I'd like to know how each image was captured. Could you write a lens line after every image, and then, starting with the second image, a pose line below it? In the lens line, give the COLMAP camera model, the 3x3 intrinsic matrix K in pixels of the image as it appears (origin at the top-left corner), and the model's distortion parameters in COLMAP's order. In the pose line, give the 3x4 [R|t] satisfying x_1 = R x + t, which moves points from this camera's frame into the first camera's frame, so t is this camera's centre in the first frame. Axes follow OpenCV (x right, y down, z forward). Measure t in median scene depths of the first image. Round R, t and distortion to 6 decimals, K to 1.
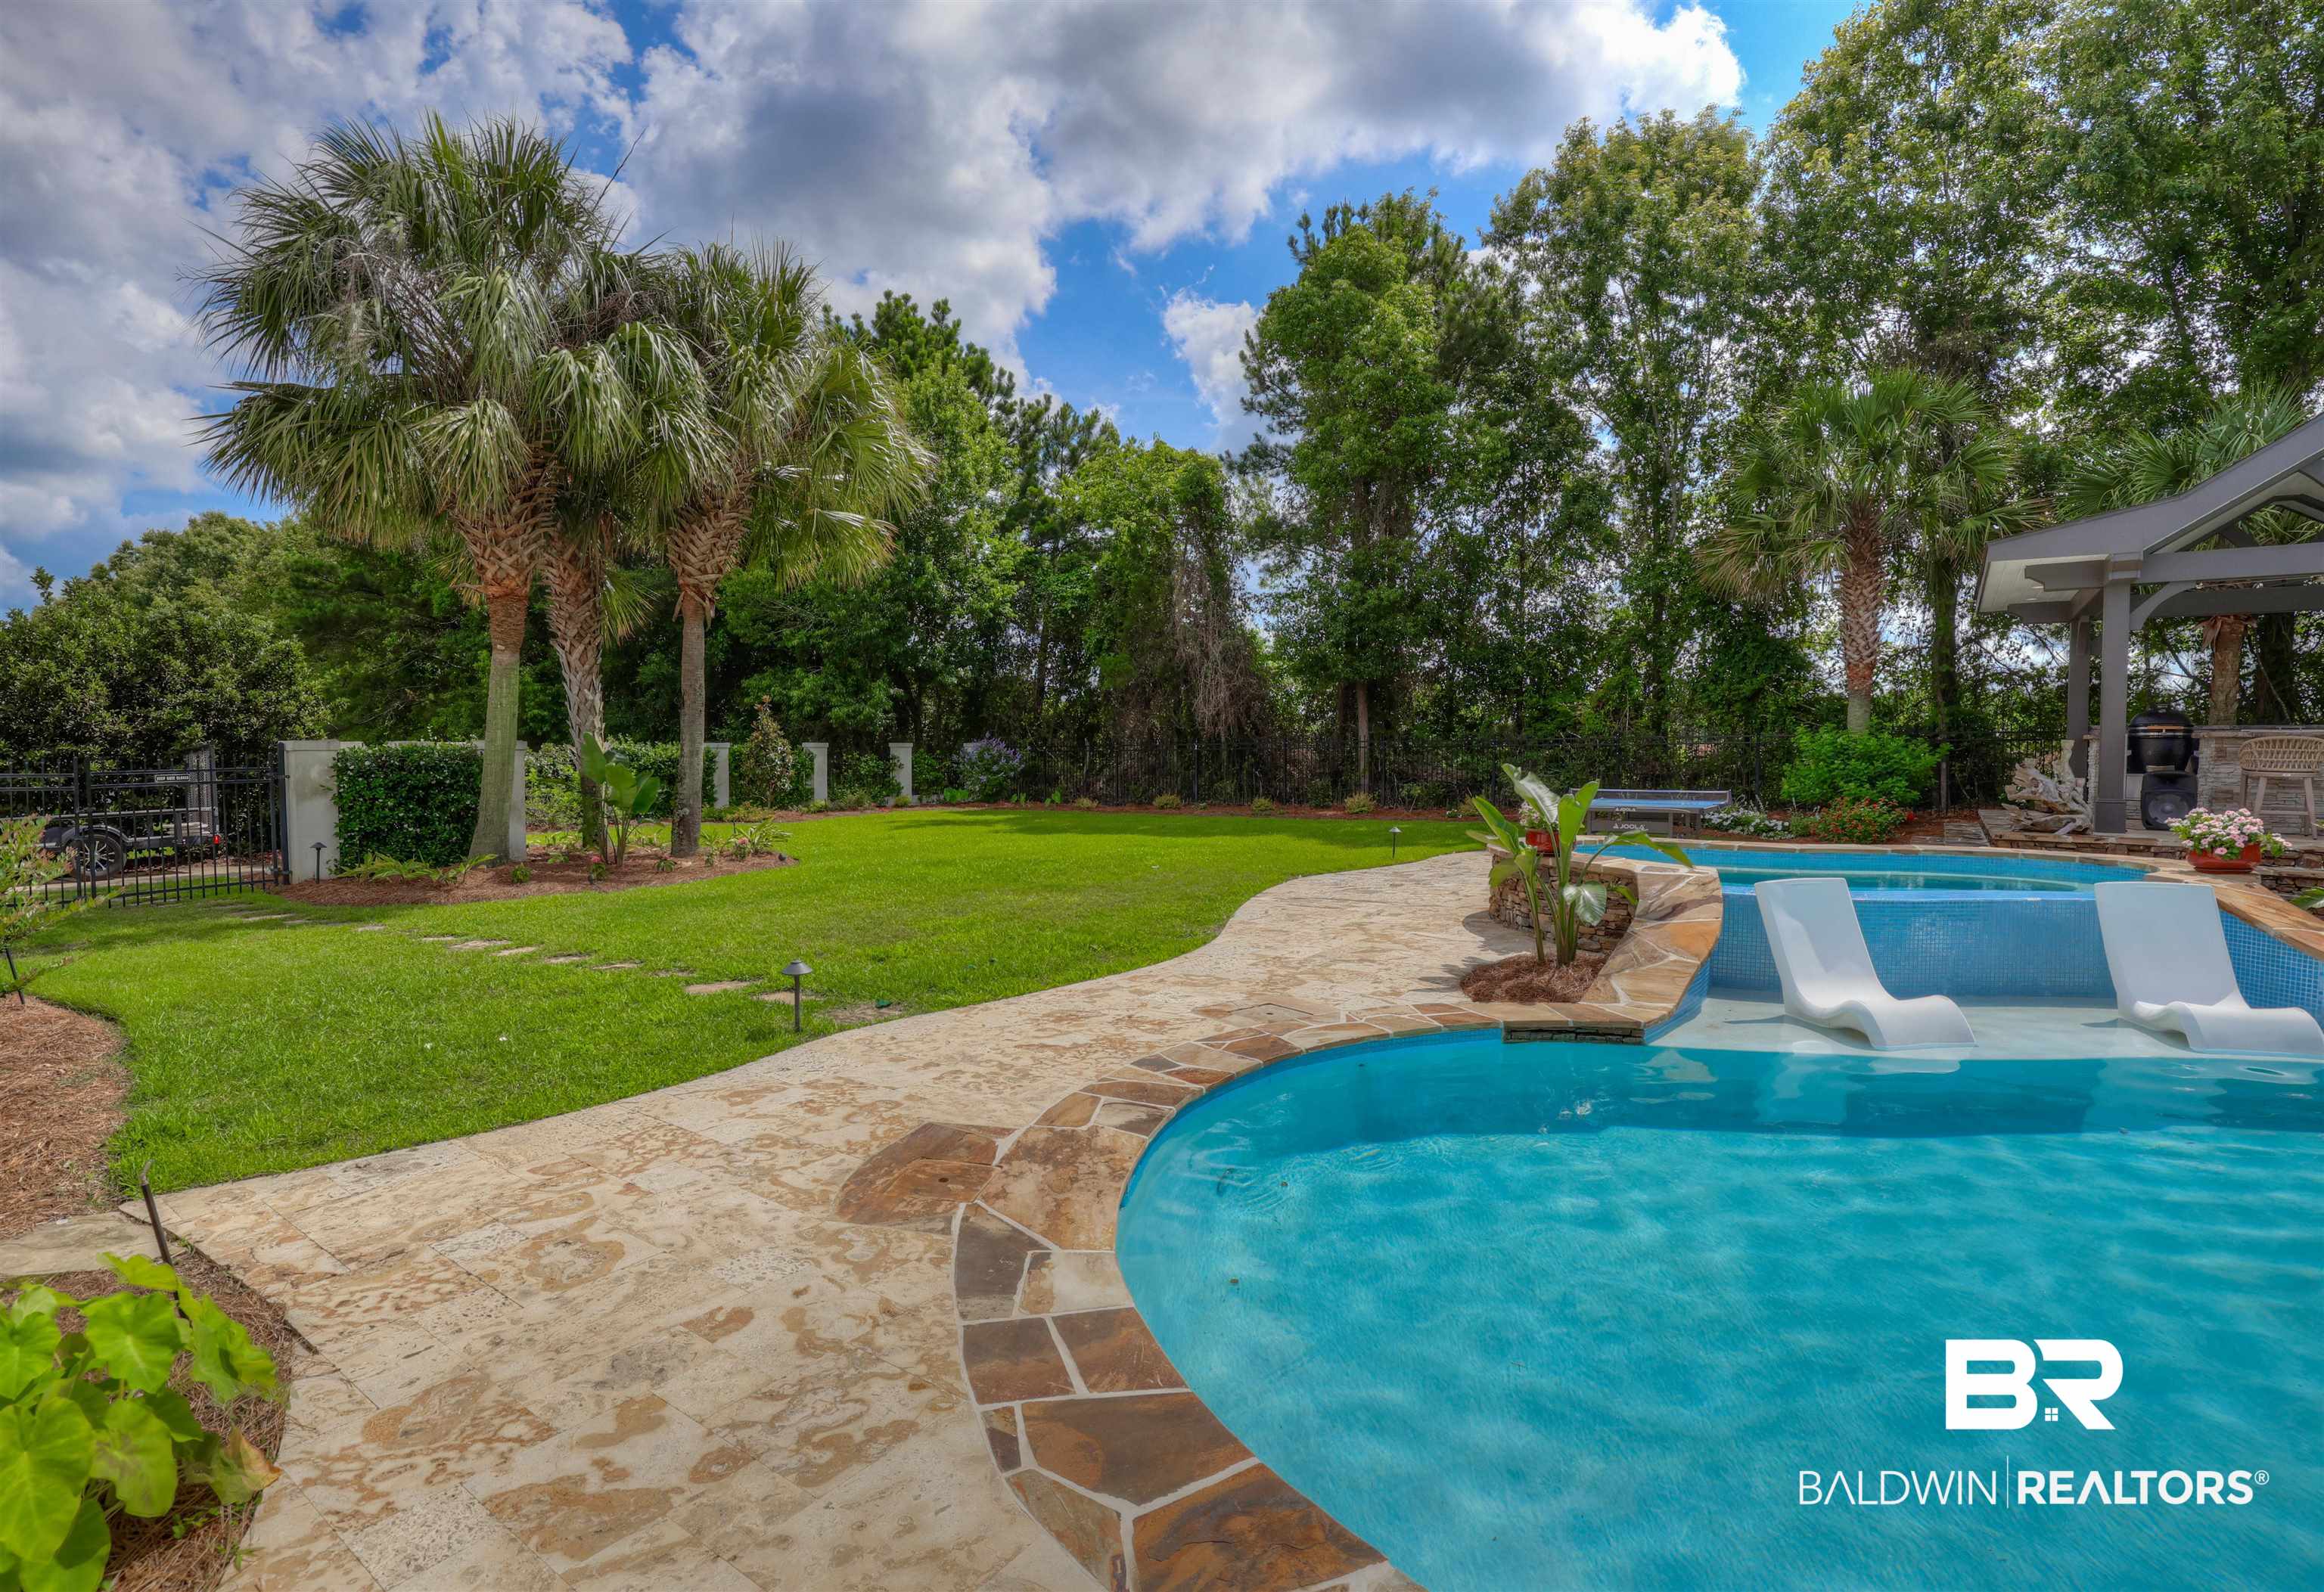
lens RADIAL K [[1095.7, 0, 1126.8], [0, 1095.7, 786.8], [0, 0, 1]] dist [0.001035, -0.012253]
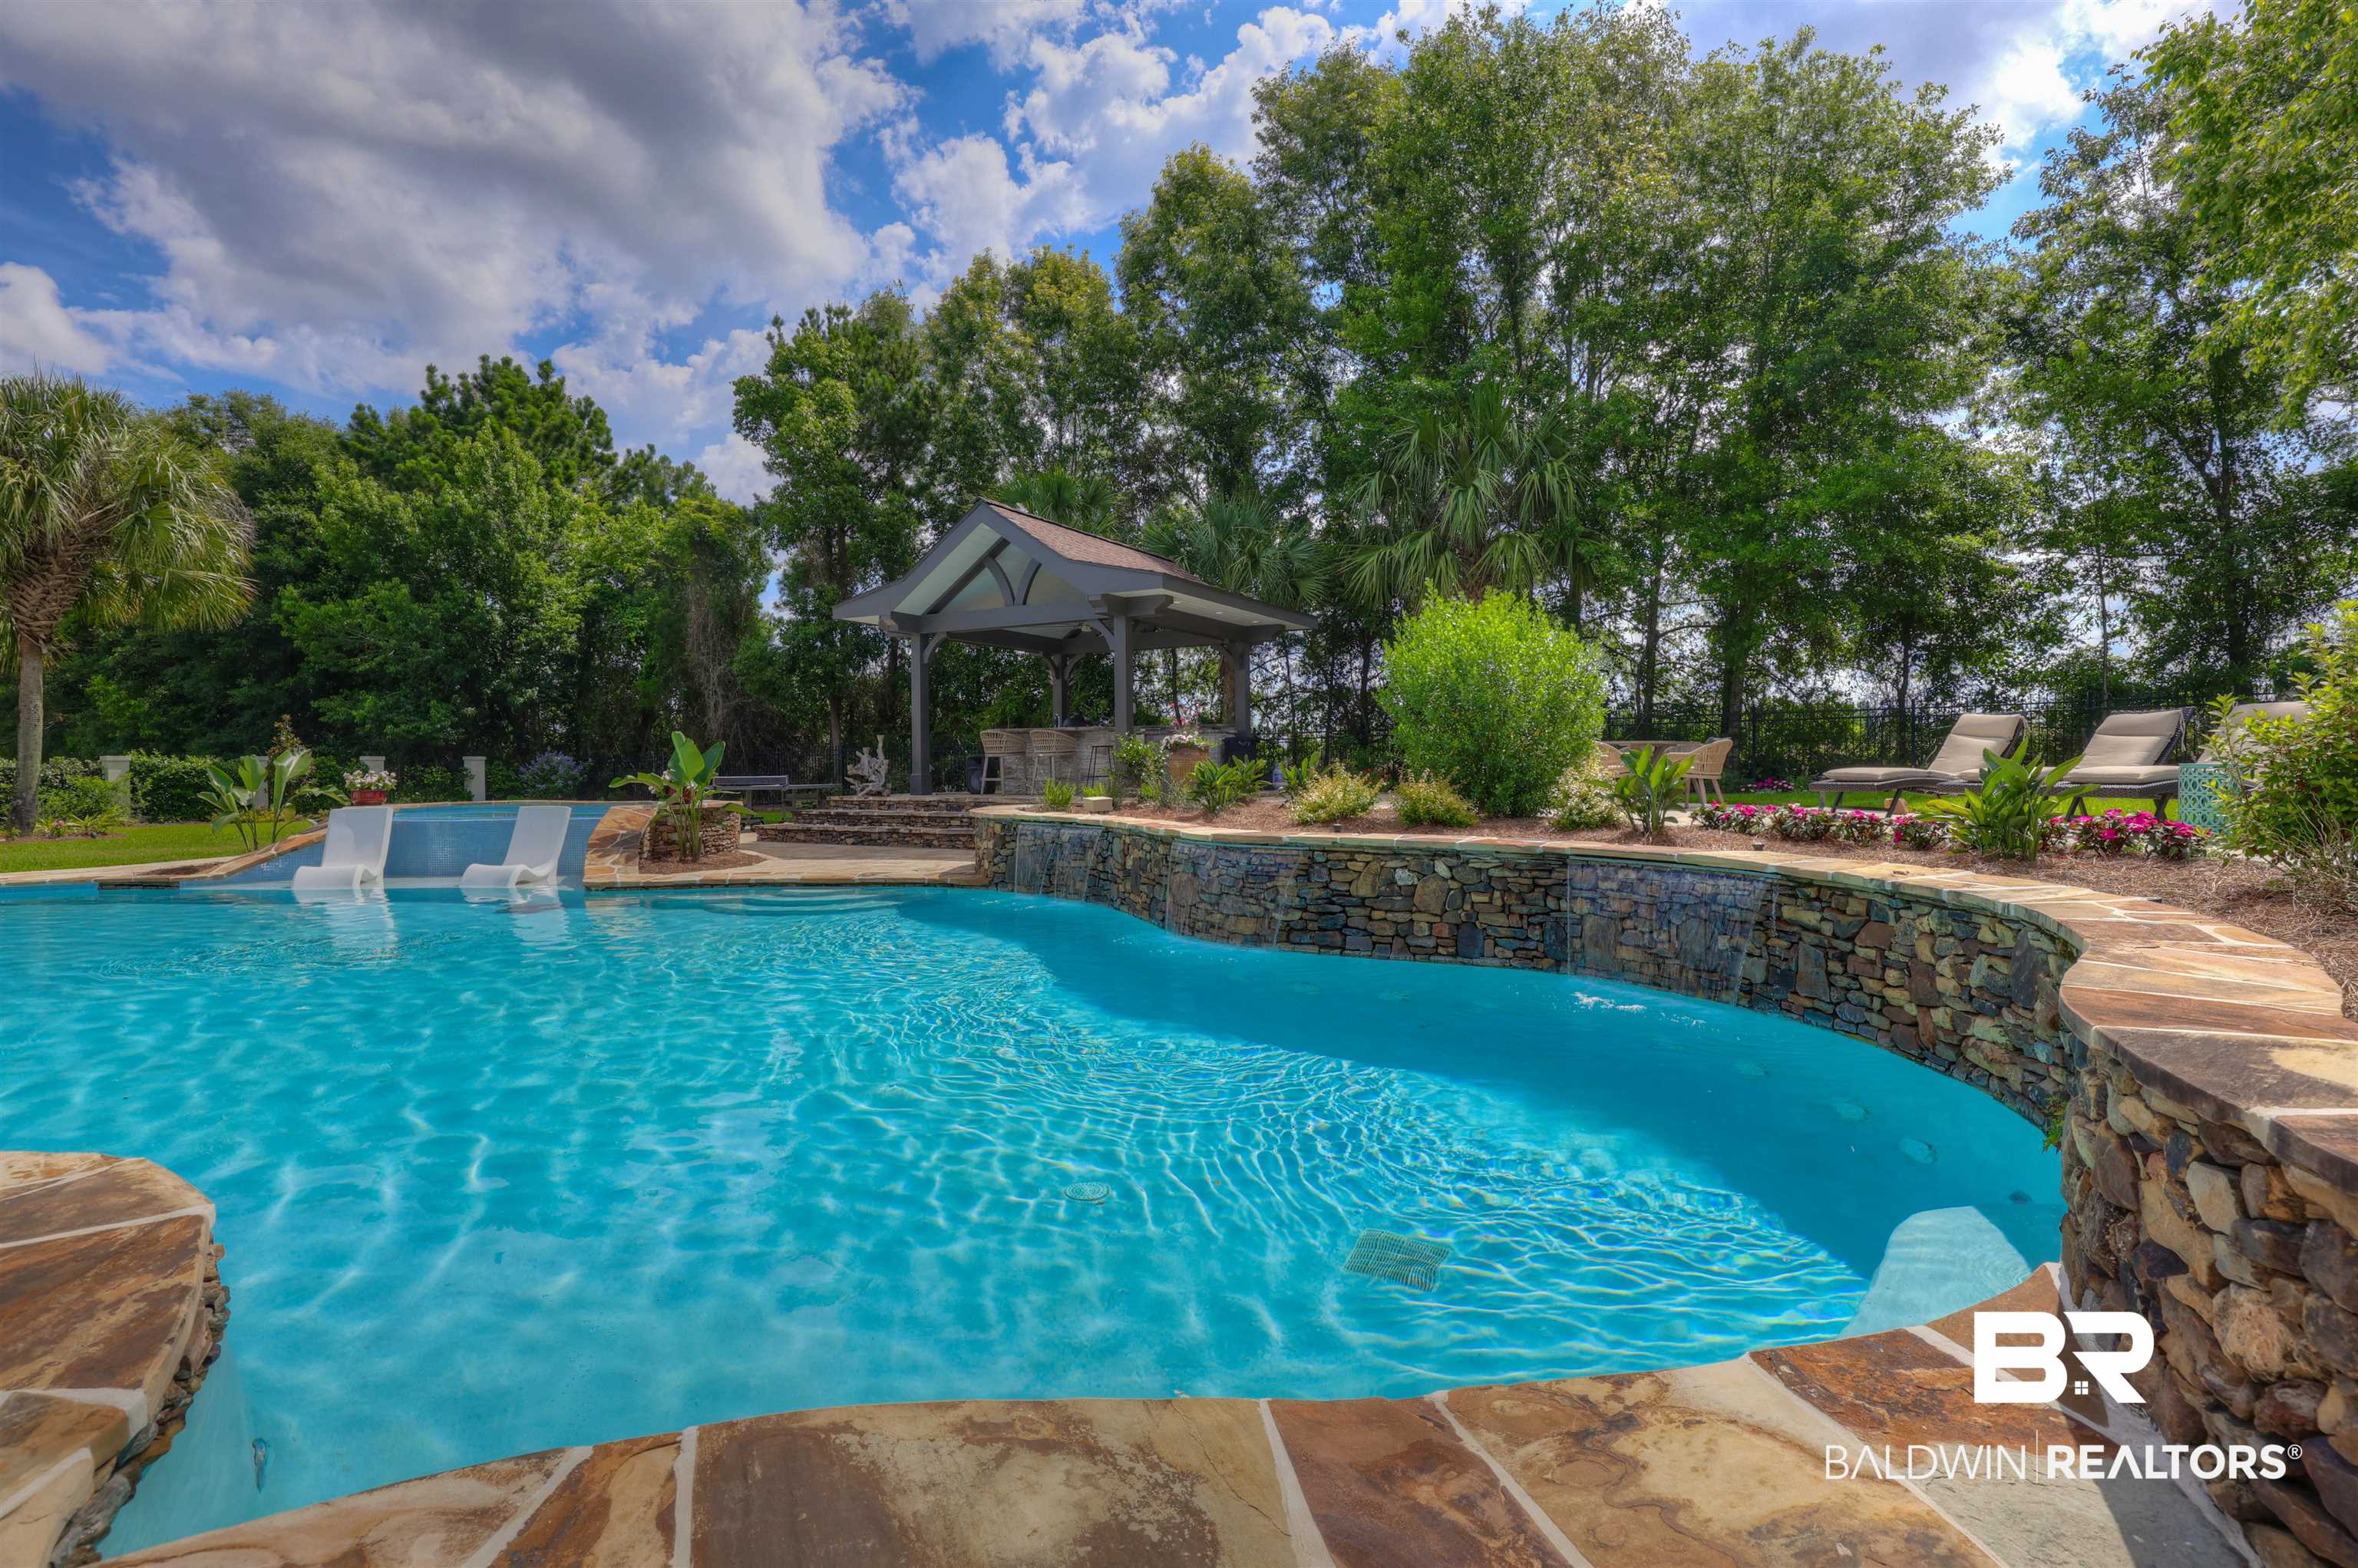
lens RADIAL K [[1107.7, 0, 1184.0], [0, 1107.7, 793.9], [0, 0, 1]] dist [-0.044504, 0.012736]
pose [[0.991252, -0.010864, 0.131532, 0.490611], [0.012658, 0.999838, -0.012812, 0.029220], [-0.131371, 0.014365, 0.991229, -0.265128]]
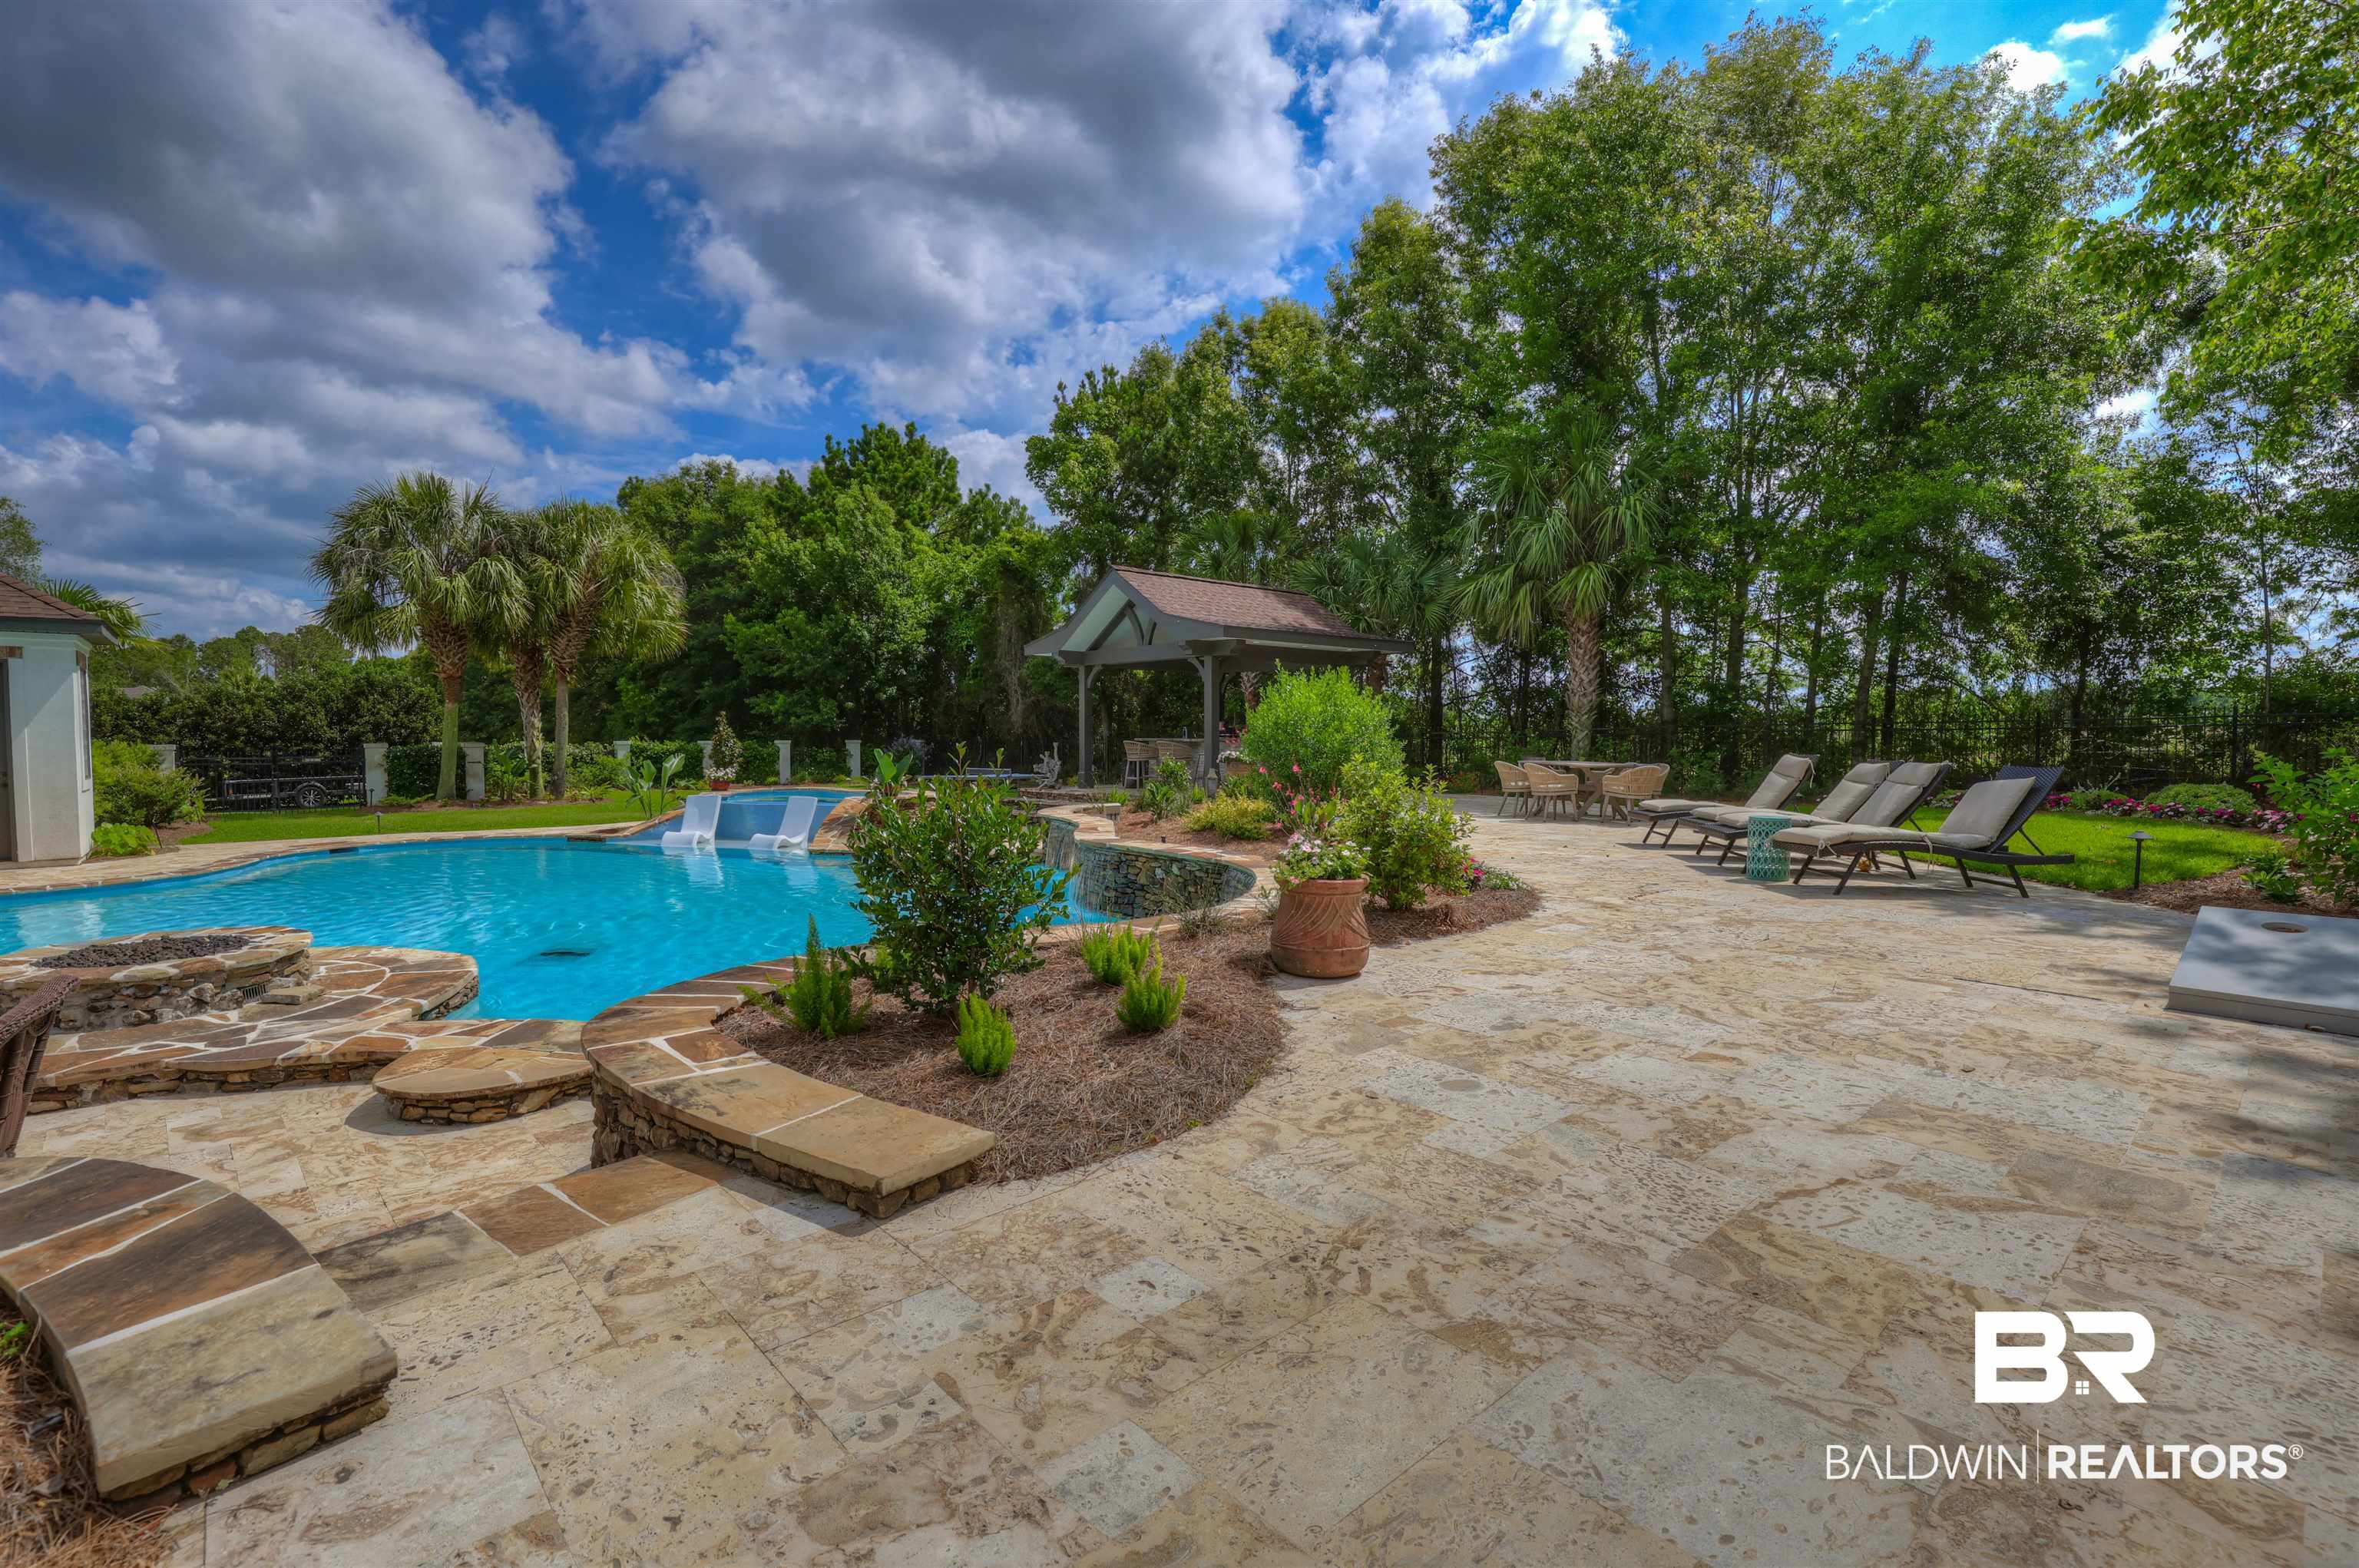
lens RADIAL K [[1089.4, 0, 1192.2], [0, 1089.4, 783.9], [0, 0, 1]] dist [-0.030206, 0.001088]
pose [[0.980038, 0.008561, -0.198626, 0.696300], [-0.007397, 0.999951, 0.006603, 0.007213], [0.198673, -0.005002, 0.980053, -0.427028]]
